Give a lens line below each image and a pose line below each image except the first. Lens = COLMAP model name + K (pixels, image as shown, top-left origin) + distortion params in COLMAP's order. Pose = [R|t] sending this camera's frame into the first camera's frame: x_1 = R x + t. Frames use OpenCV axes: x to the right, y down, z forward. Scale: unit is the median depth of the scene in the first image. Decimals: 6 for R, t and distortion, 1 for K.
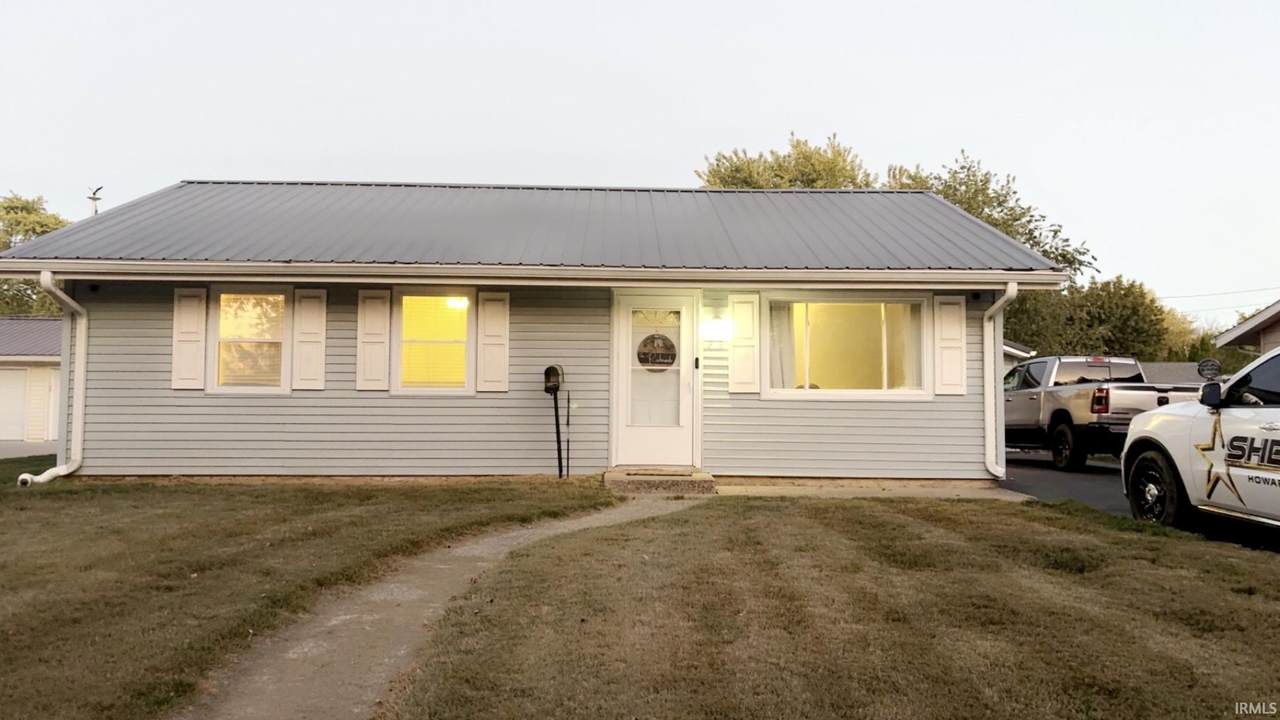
lens RADIAL K [[1017.3, 0, 640.0], [0, 1017.3, 360.0], [0, 0, 1]] dist [0.050407, -0.003354]
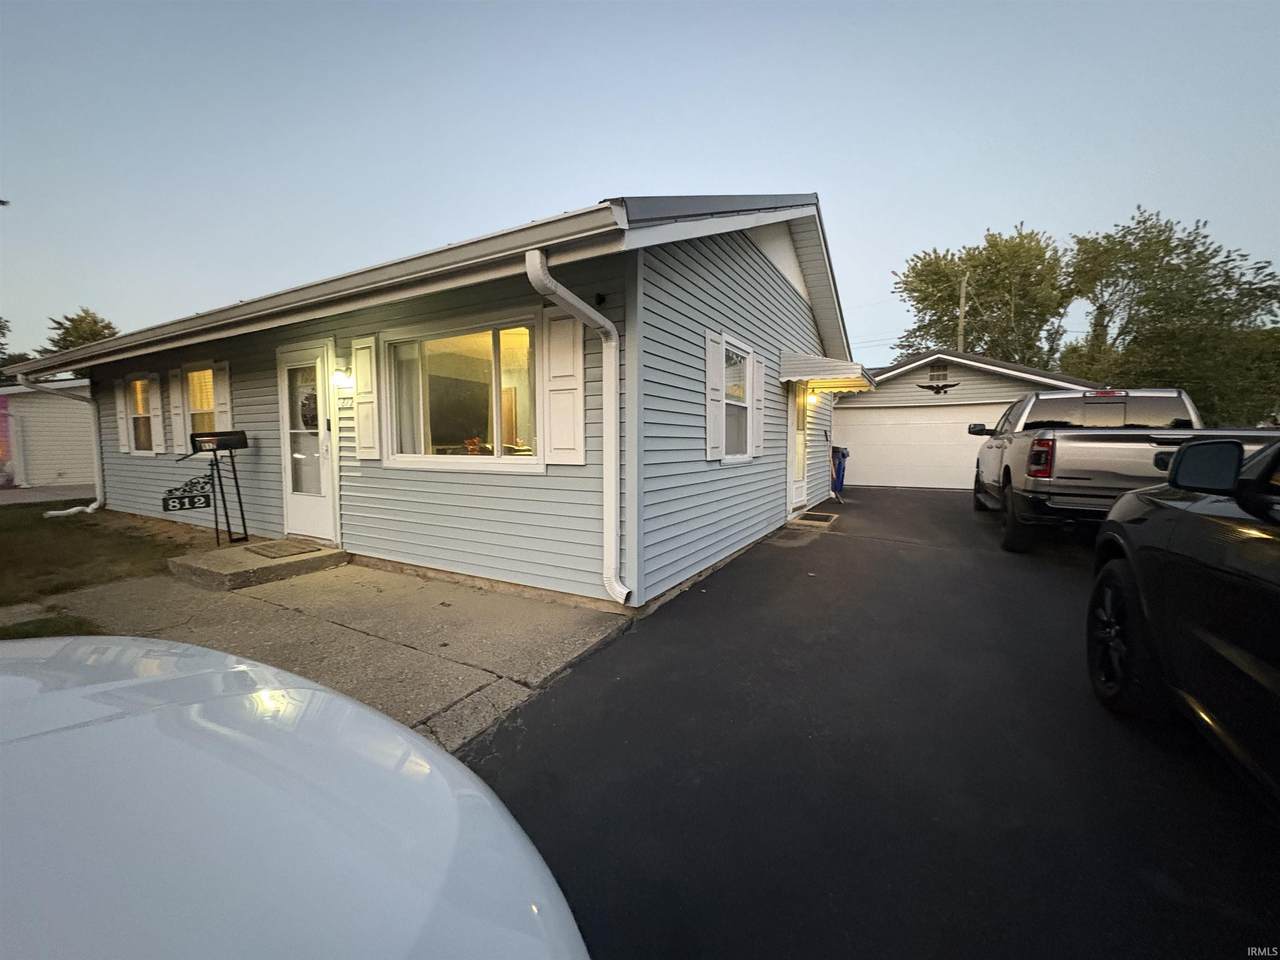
lens RADIAL K [[508.1, 0, 640.0], [0, 508.1, 480.0], [0, 0, 1]] dist [-0.000352, 0.000490]
pose [[0.855816, 0.032848, -0.516236, 0.506816], [0.036424, 0.991678, 0.123486, 0.005690], [0.515996, -0.124485, 0.847497, 0.757387]]
